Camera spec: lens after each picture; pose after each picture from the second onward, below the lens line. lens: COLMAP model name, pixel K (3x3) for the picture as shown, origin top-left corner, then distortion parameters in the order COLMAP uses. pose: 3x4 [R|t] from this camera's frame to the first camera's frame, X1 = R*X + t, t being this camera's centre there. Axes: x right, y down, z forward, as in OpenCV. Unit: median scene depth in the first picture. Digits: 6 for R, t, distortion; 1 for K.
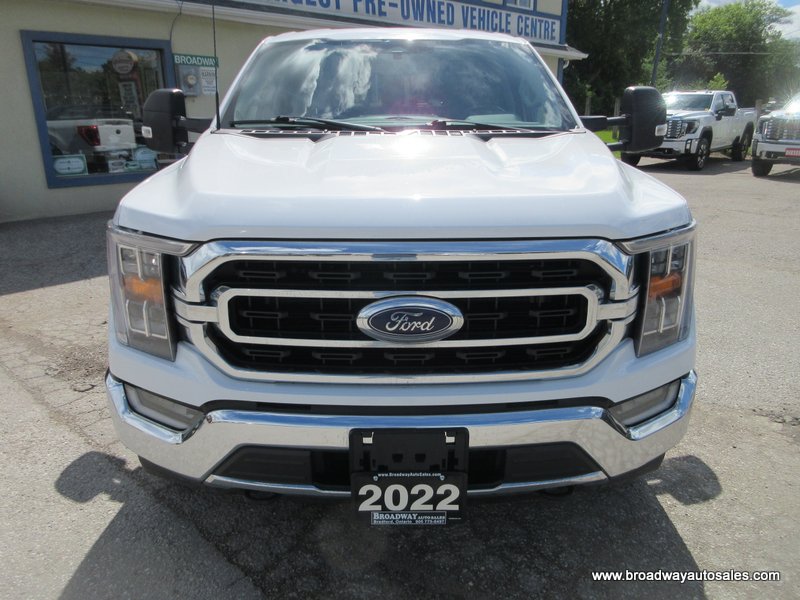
lens RADIAL K [[601.5, 0, 400.2], [0, 601.5, 300.8], [0, 0, 1]] dist [0.018667, -0.014561]
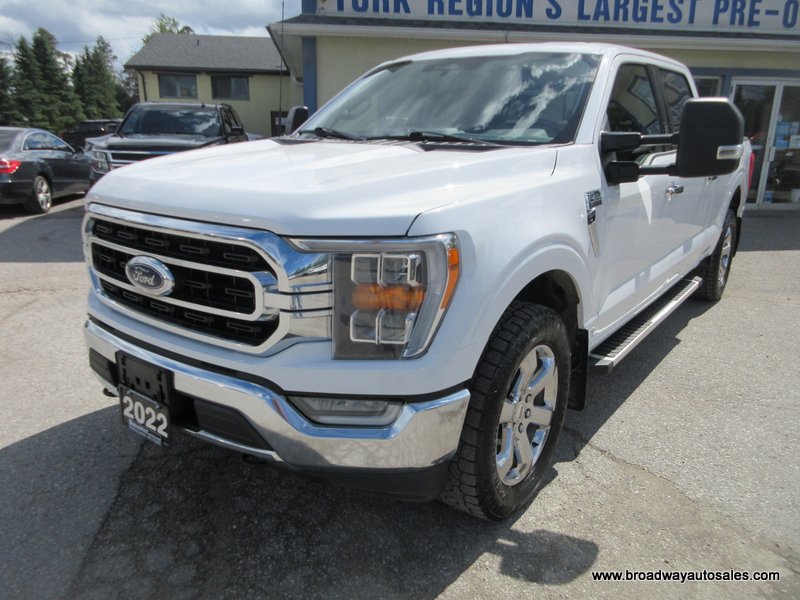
lens RADIAL K [[601.5, 0, 399.8], [0, 601.5, 302.3], [0, 0, 1]] dist [0.018667, -0.014561]
pose [[0.786015, 0.182352, -0.590701, 0.708448], [-0.201882, 0.978836, 0.033537, -0.037180], [0.584315, 0.092891, 0.806193, 0.160699]]
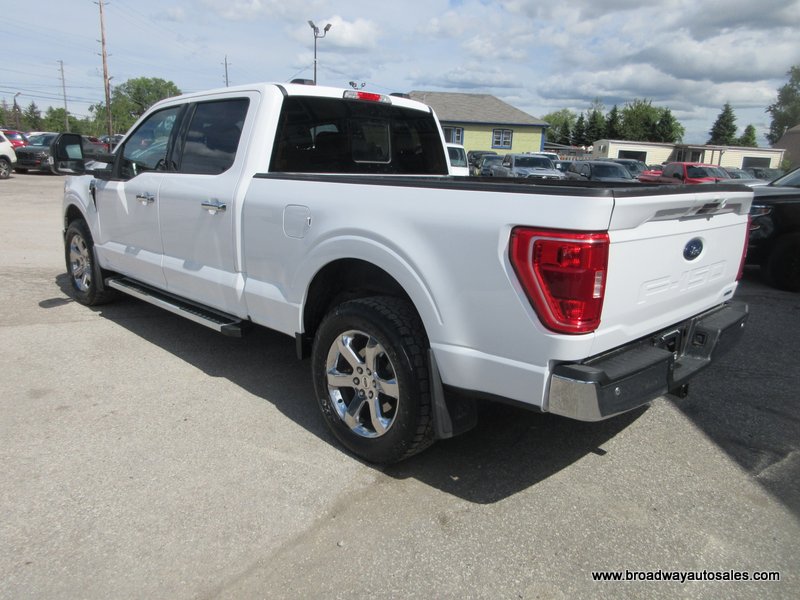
lens RADIAL K [[601.5, 0, 403.8], [0, 601.5, 301.0], [0, 0, 1]] dist [0.018667, -0.014561]
pose [[-0.716352, 0.133089, -0.684929, 1.041386], [-0.247976, 0.868992, 0.428207, -0.984862], [0.652187, 0.476593, -0.589501, 3.075771]]
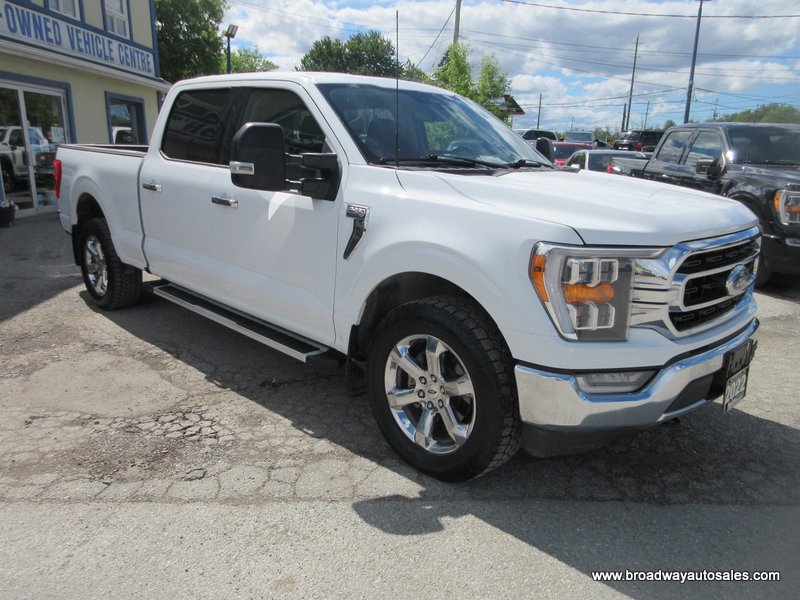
lens RADIAL K [[601.5, 0, 404.9], [0, 601.5, 297.8], [0, 0, 1]] dist [0.018667, -0.014561]
pose [[0.717703, -0.146258, 0.680816, -1.068684], [0.182326, 0.983055, 0.018983, -0.072271], [-0.672056, 0.110506, 0.732208, 0.223827]]
